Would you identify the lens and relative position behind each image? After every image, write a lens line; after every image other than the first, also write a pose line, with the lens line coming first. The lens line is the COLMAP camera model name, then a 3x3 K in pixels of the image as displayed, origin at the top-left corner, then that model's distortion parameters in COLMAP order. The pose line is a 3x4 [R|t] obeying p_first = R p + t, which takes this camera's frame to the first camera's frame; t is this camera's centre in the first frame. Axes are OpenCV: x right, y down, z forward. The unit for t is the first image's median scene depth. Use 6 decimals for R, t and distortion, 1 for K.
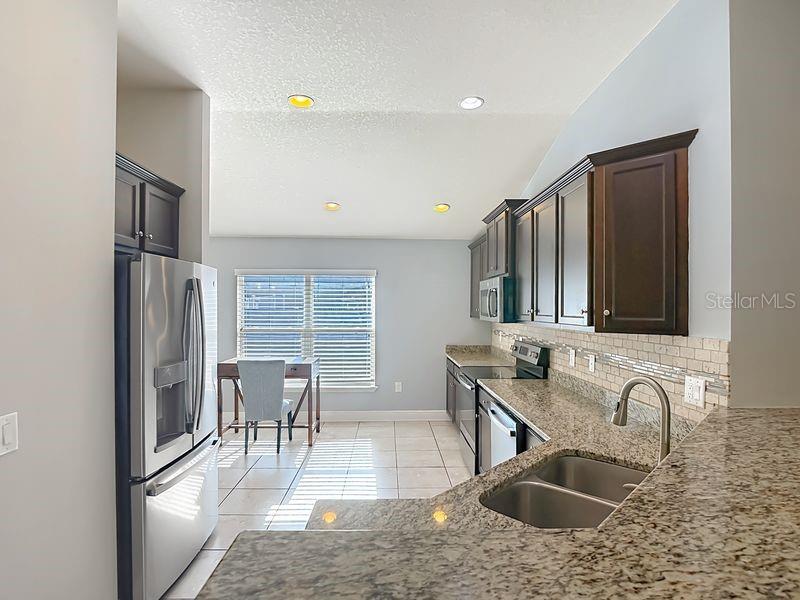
lens RADIAL K [[430.6, 0, 400.0], [0, 430.6, 303.6], [0, 0, 1]] dist [0.004614, -0.019694]
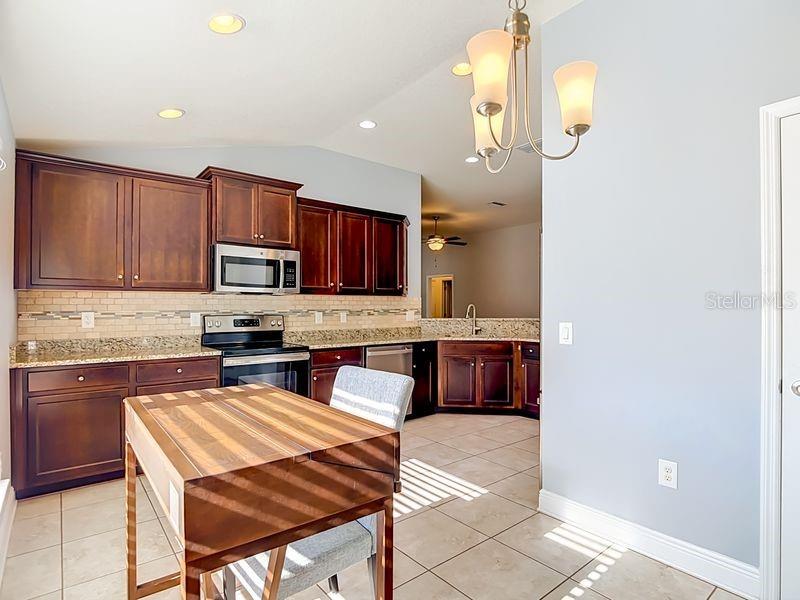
lens RADIAL K [[430.6, 0, 398.8], [0, 430.6, 303.4], [0, 0, 1]] dist [0.004614, -0.019694]
pose [[-0.603932, 0.003291, 0.797029, -0.793309], [-0.006761, 0.999934, -0.009251, 0.078364], [-0.797007, -0.010976, -0.603870, 1.455587]]
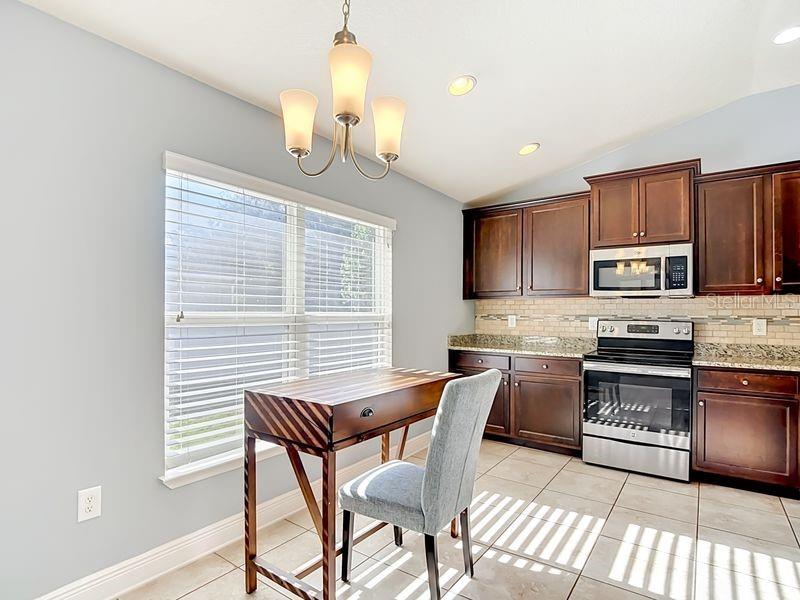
lens RADIAL K [[430.6, 0, 401.9], [0, 430.6, 303.8], [0, 0, 1]] dist [0.004614, -0.019694]
pose [[0.602285, 0.013578, 0.798166, -0.832960], [-0.007318, 0.999907, -0.011488, 0.077005], [-0.798248, 0.001078, 0.602328, 0.939184]]
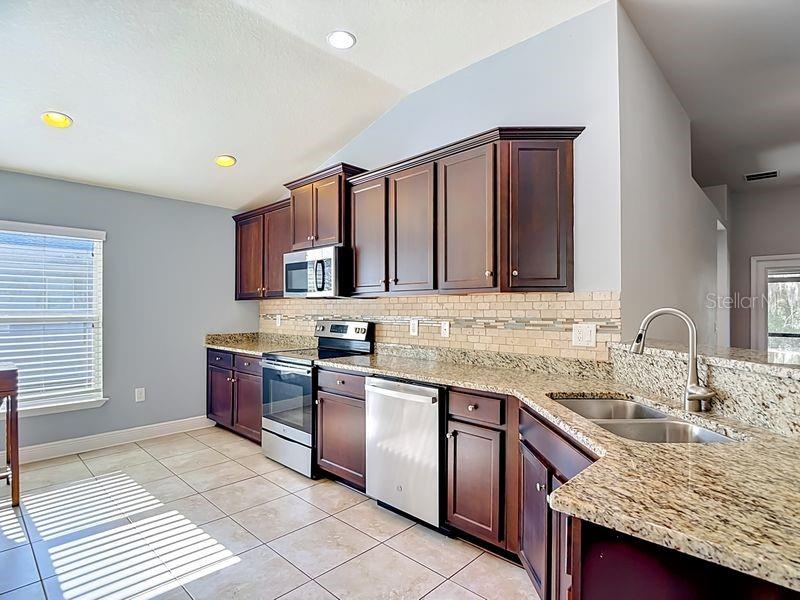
lens RADIAL K [[430.6, 0, 394.8], [0, 430.6, 300.8], [0, 0, 1]] dist [0.004614, -0.019694]
pose [[0.718403, 0.004819, 0.695611, -0.309262], [0.000618, 0.999971, -0.007565, 0.060382], [-0.695627, 0.005865, 0.718379, 0.255367]]
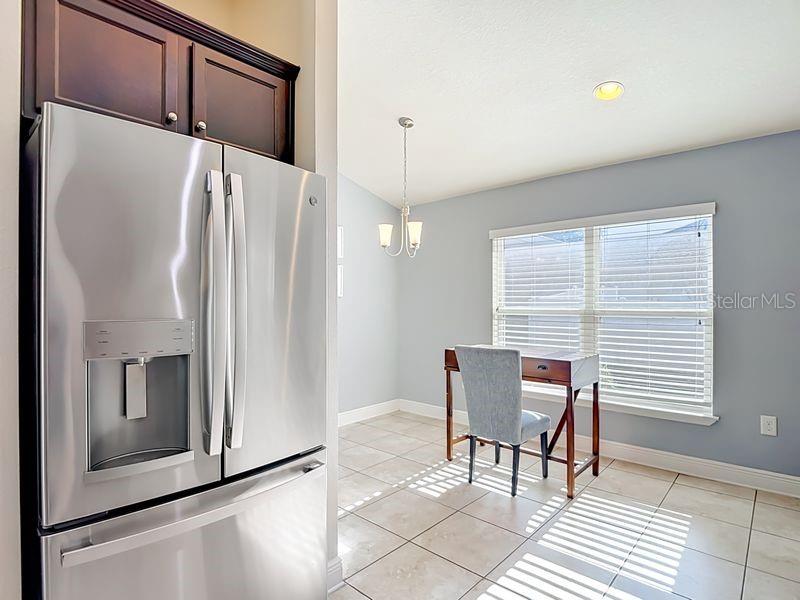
lens RADIAL K [[430.6, 0, 406.8], [0, 430.6, 302.1], [0, 0, 1]] dist [0.004614, -0.019694]
pose [[0.729066, -0.003237, -0.684436, 0.049432], [0.002219, 0.999995, -0.002366, 0.073528], [0.684440, 0.000207, 0.729069, 0.512814]]
